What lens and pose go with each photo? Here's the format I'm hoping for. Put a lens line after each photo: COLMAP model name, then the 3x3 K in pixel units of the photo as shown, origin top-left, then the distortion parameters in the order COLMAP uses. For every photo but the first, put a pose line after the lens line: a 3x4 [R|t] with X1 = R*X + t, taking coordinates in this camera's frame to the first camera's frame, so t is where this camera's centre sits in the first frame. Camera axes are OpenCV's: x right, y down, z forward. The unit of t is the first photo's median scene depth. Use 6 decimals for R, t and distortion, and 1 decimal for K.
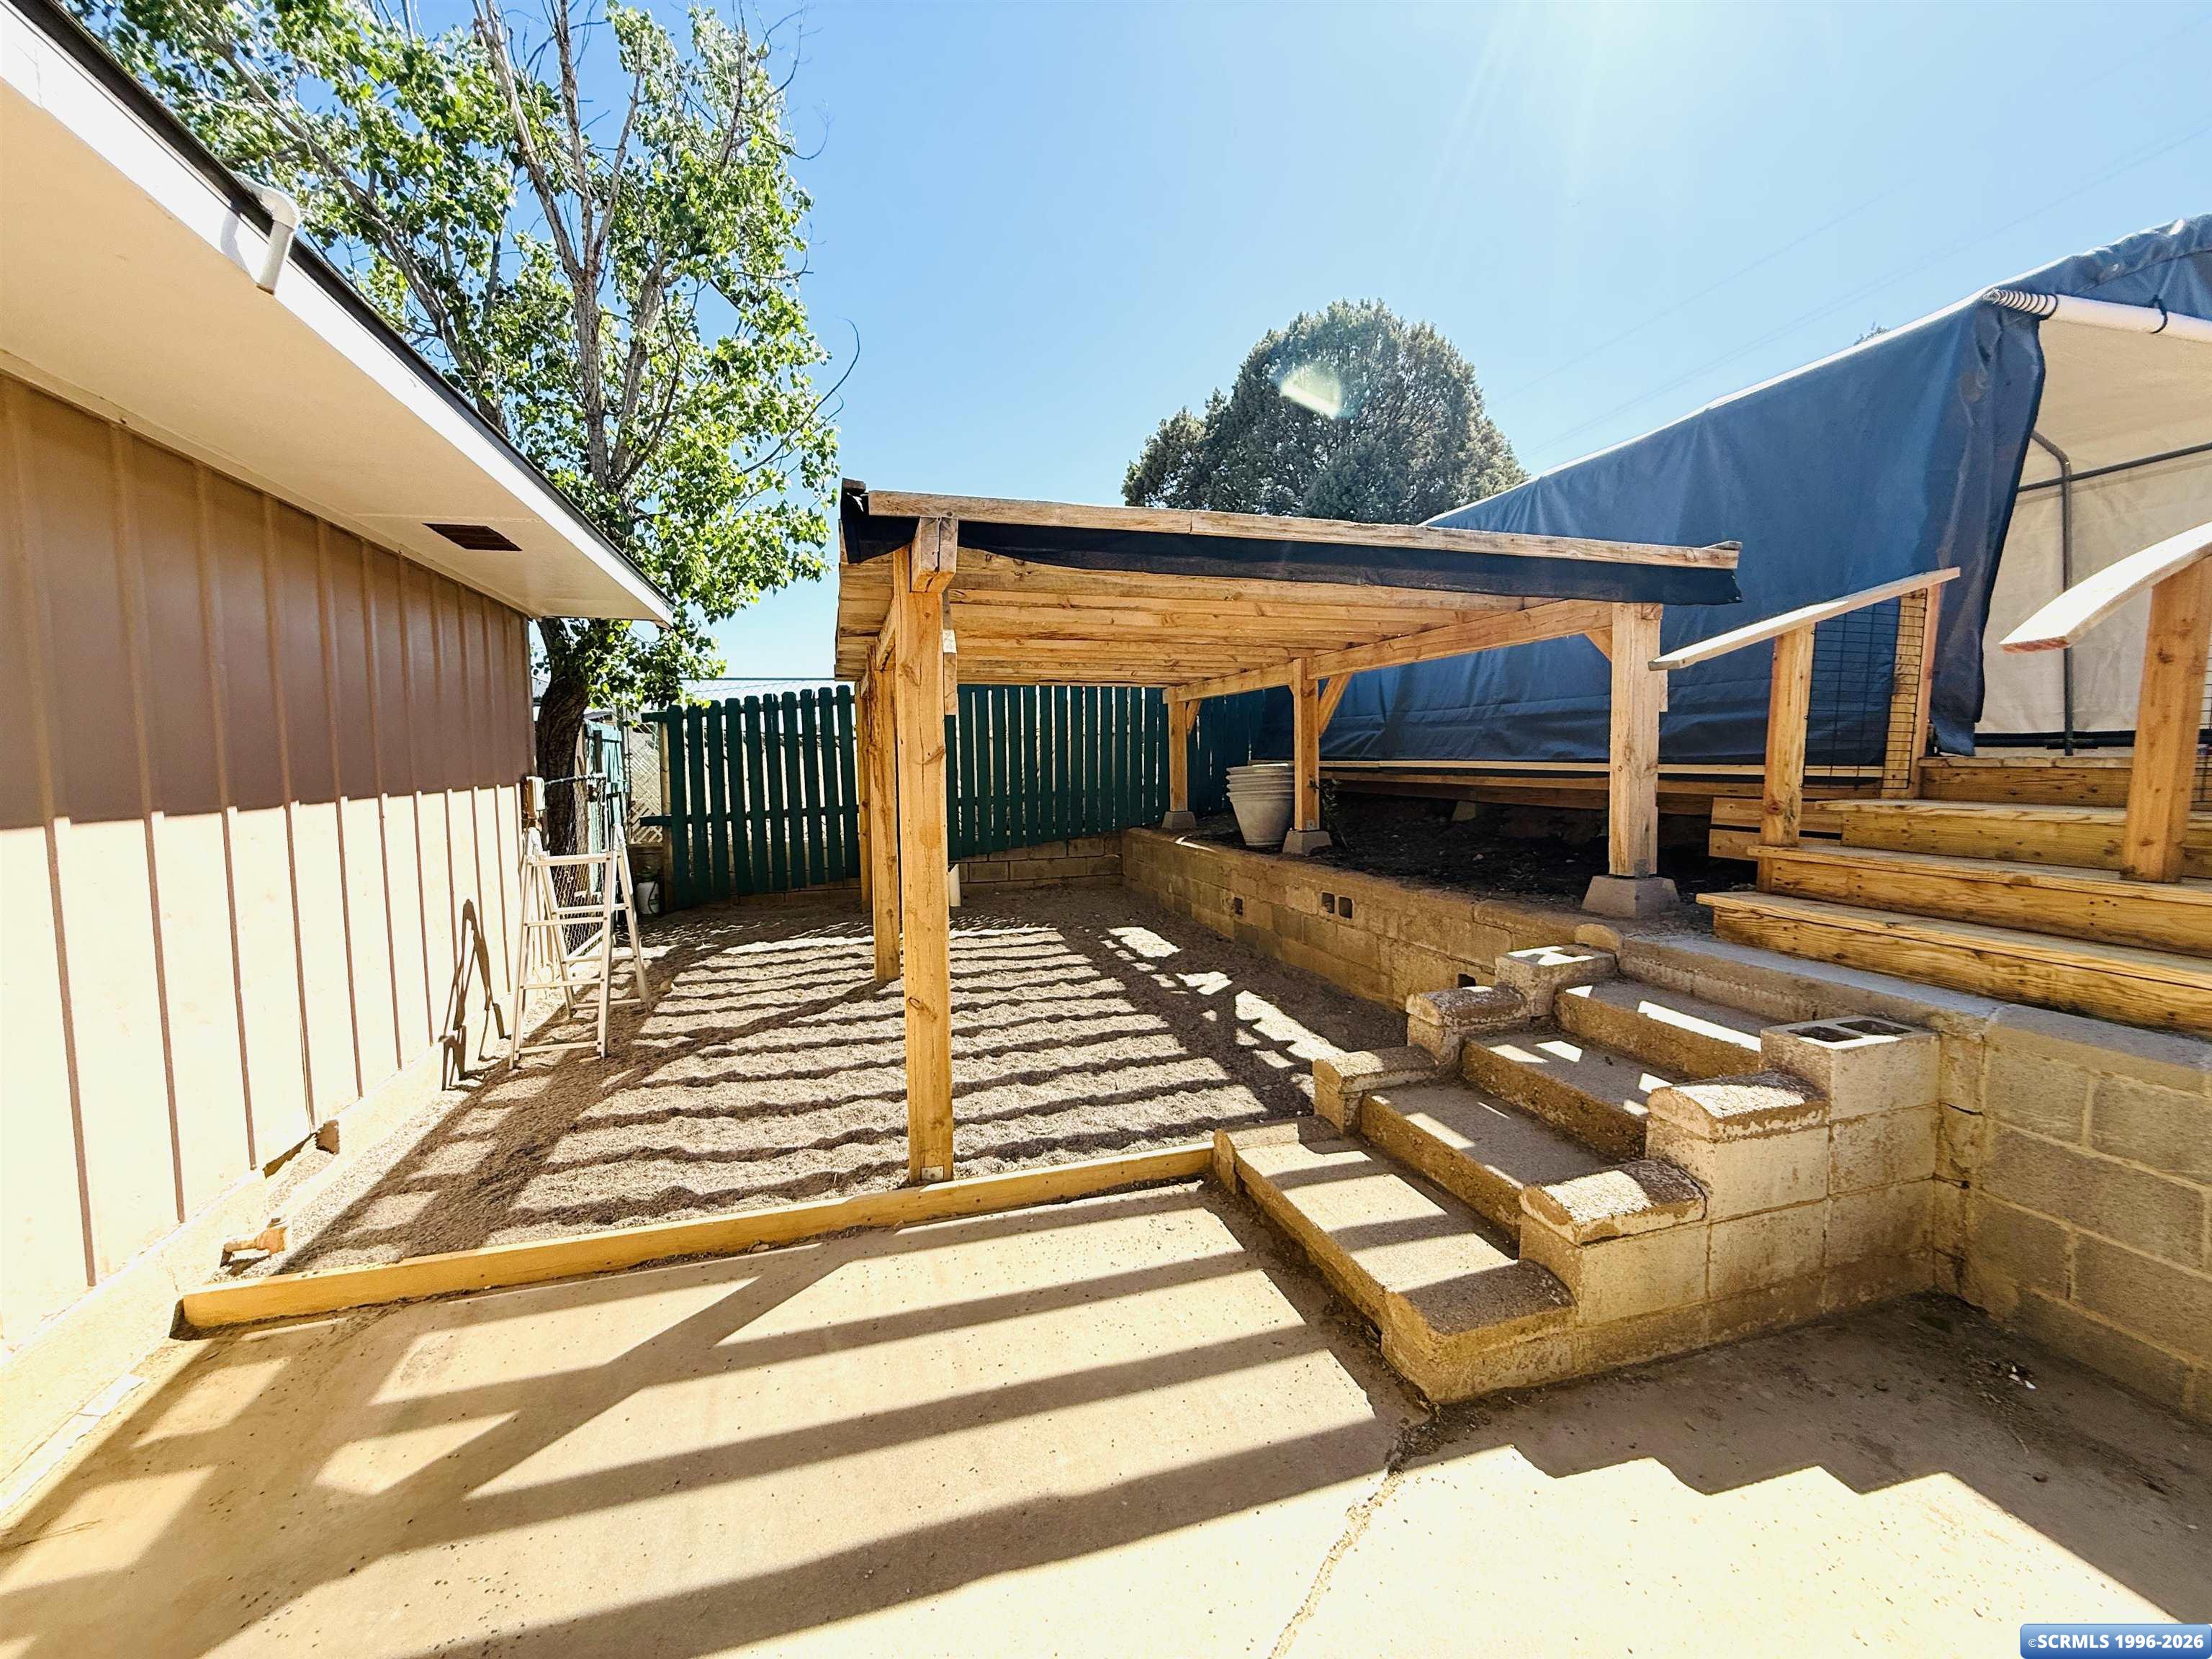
lens RADIAL K [[881.2, 0, 1096.8], [0, 881.2, 827.6], [0, 0, 1]] dist [0.000722, 0.000033]
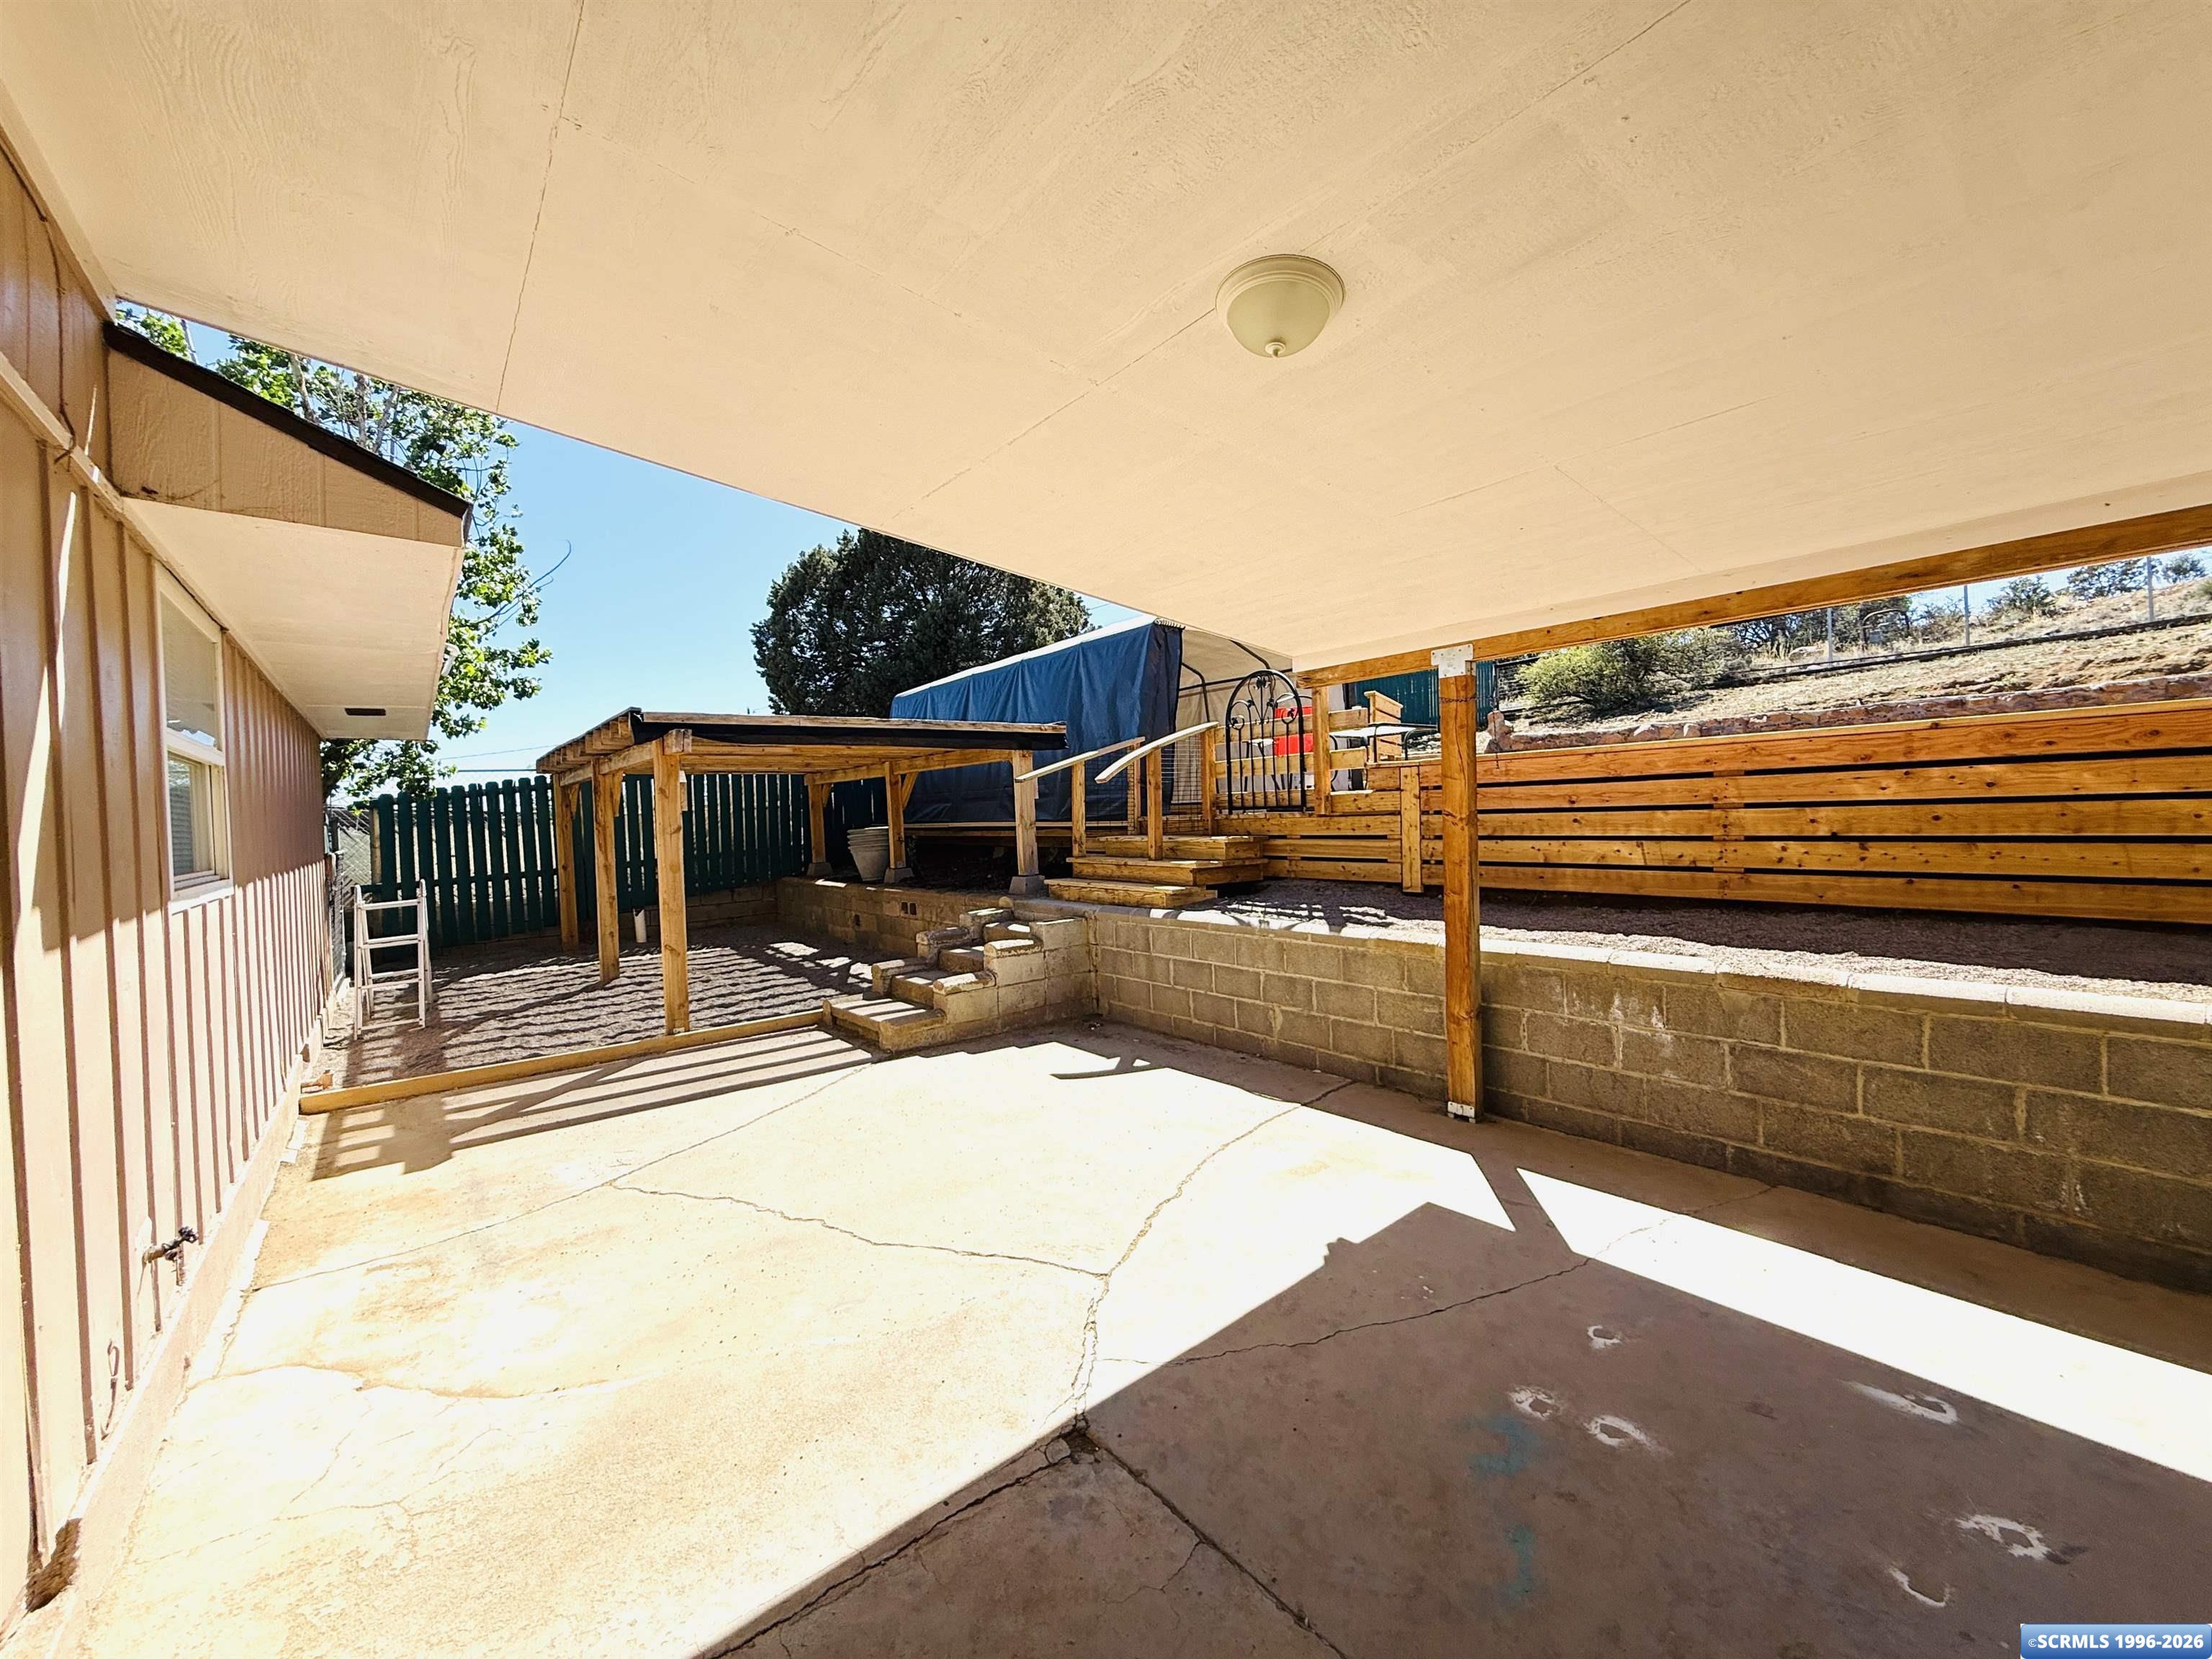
lens RADIAL K [[881.2, 0, 1096.8], [0, 881.2, 827.6], [0, 0, 1]] dist [0.000722, 0.000033]
pose [[0.930608, -0.030404, 0.364752, -0.010655], [0.055655, 0.996710, -0.058913, 0.075626], [-0.361761, 0.075126, 0.929239, -1.059186]]
